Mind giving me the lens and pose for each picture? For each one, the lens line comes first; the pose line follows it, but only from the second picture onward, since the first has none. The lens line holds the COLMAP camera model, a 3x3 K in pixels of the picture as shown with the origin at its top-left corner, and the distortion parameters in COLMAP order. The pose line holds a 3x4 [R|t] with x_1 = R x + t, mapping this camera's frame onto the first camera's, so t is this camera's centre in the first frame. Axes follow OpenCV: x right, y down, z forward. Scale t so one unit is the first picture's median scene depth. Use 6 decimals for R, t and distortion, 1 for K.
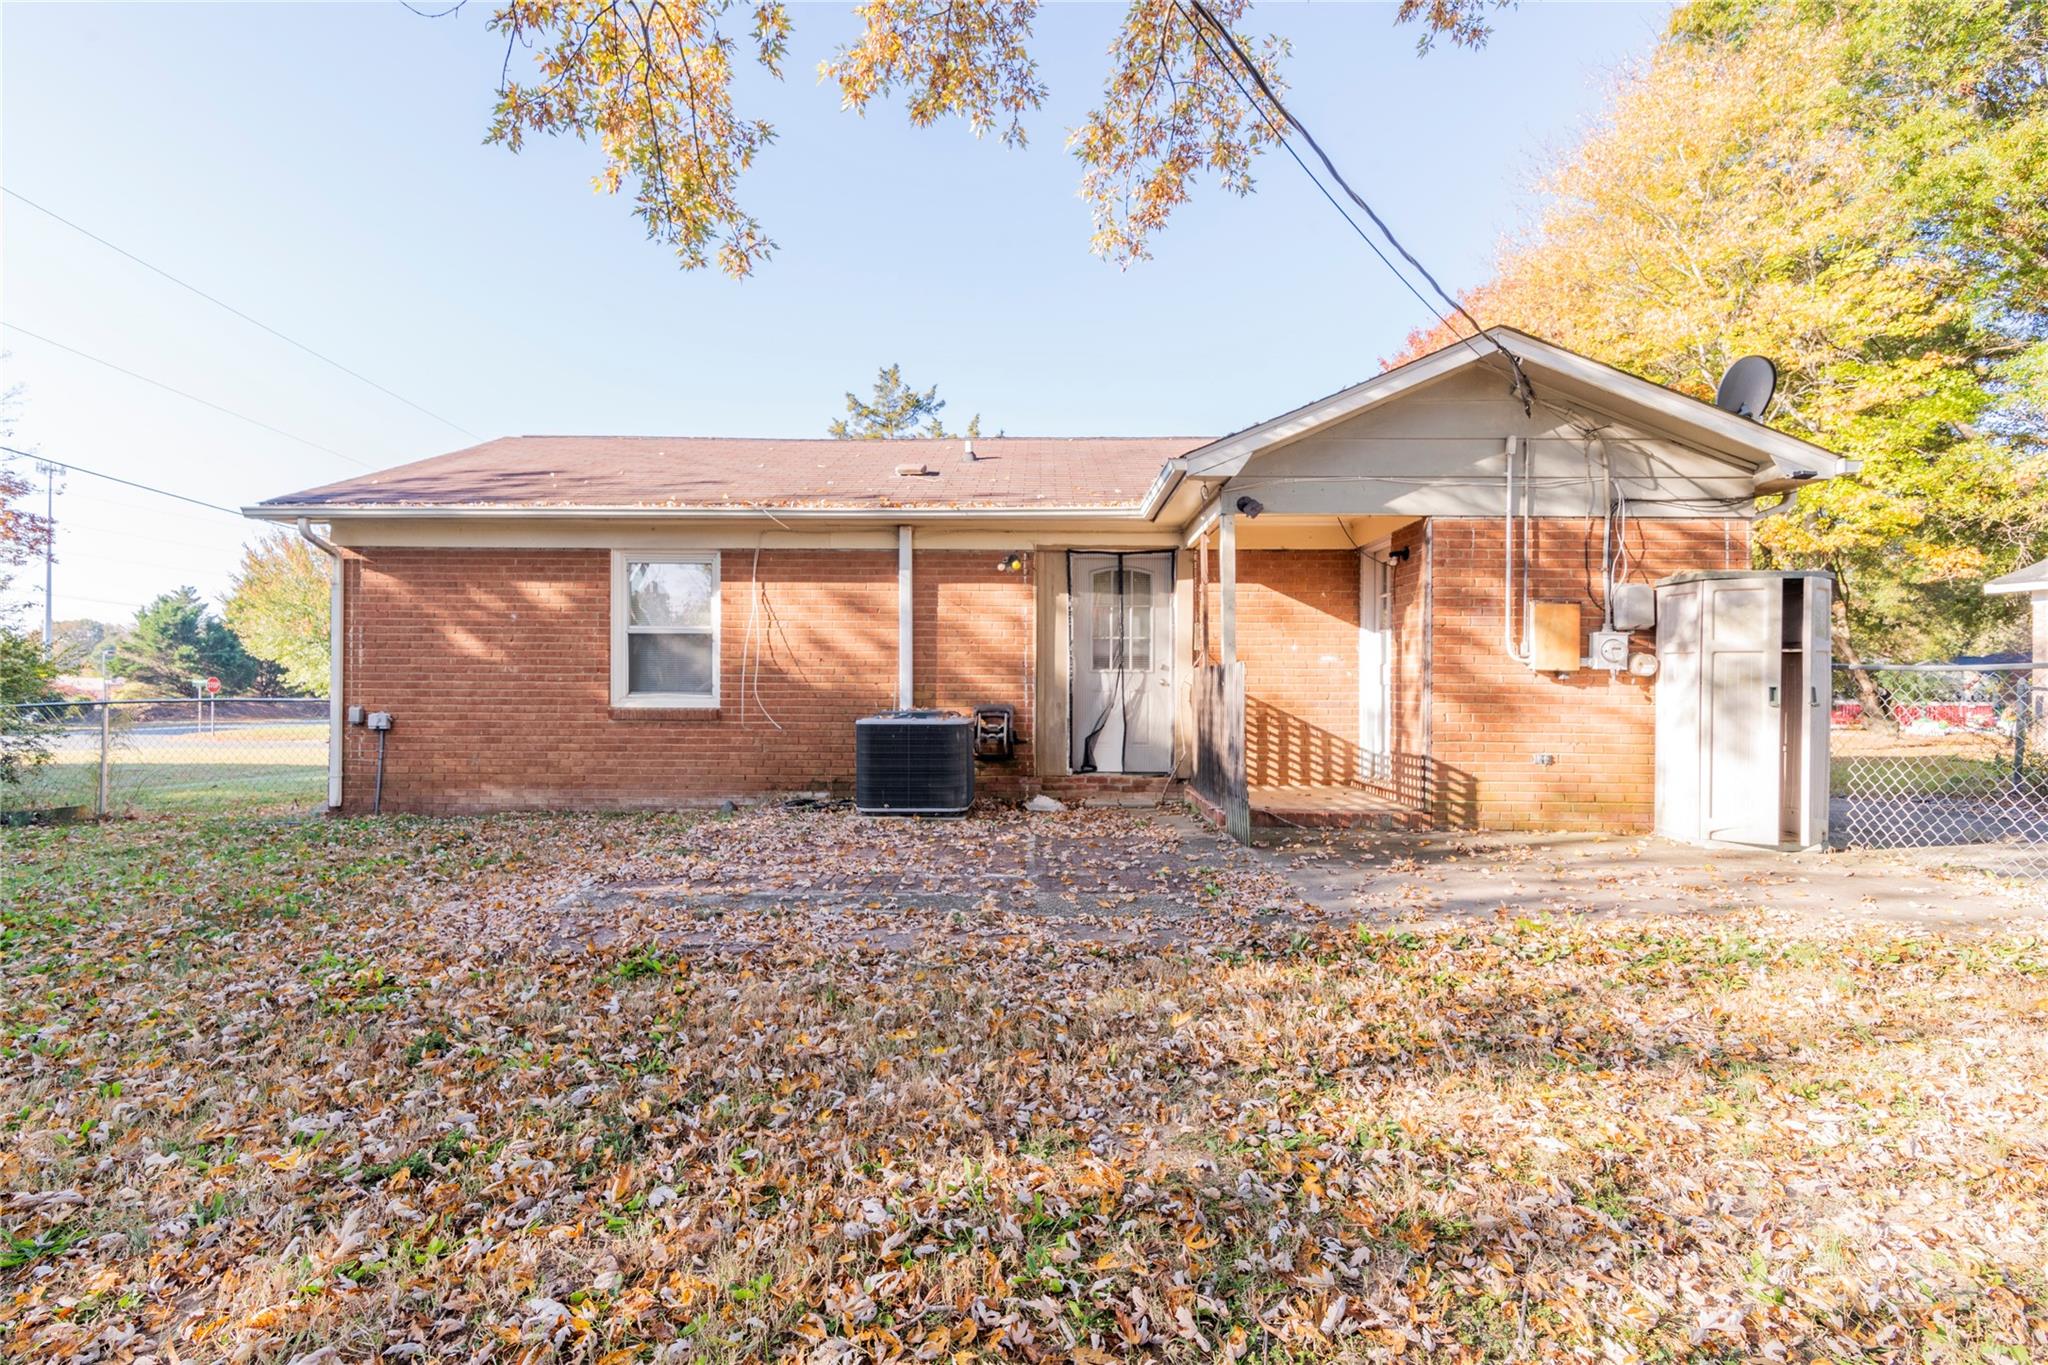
lens RADIAL K [[914.5, 0, 1031.1], [0, 914.5, 694.6], [0, 0, 1]] dist [0.013164, 0.000055]
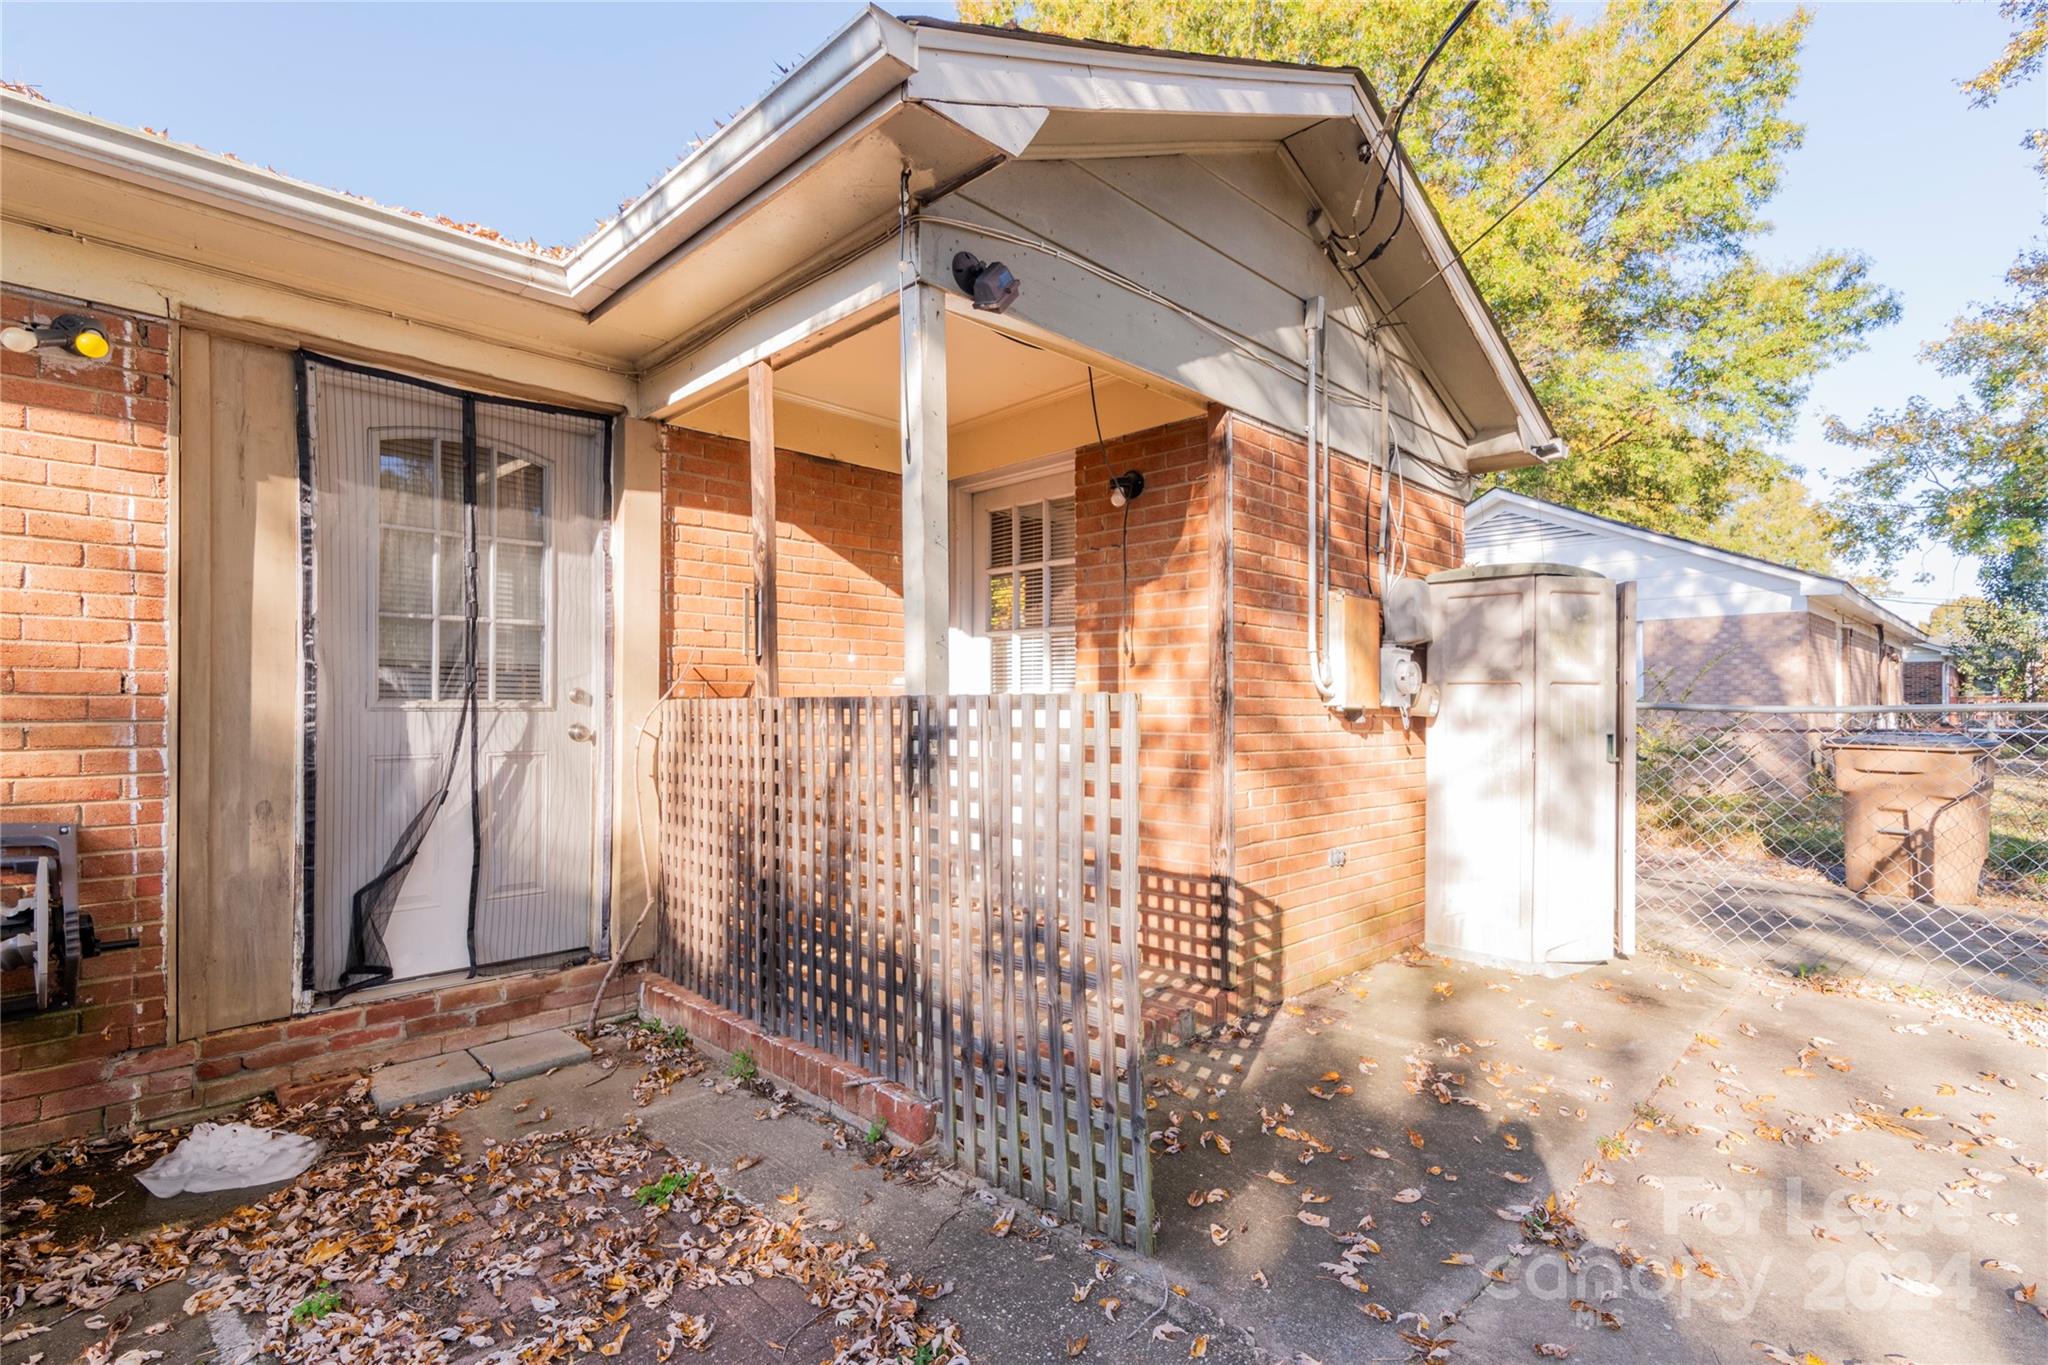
lens RADIAL K [[964.7, 0, 1023.9], [0, 964.7, 705.1], [0, 0, 1]] dist [-0.001410, -0.000715]
pose [[0.698850, -0.000599, 0.715268, -0.027685], [0.007986, 0.999944, -0.006966, -0.021782], [-0.715224, 0.010581, 0.698815, 0.563023]]
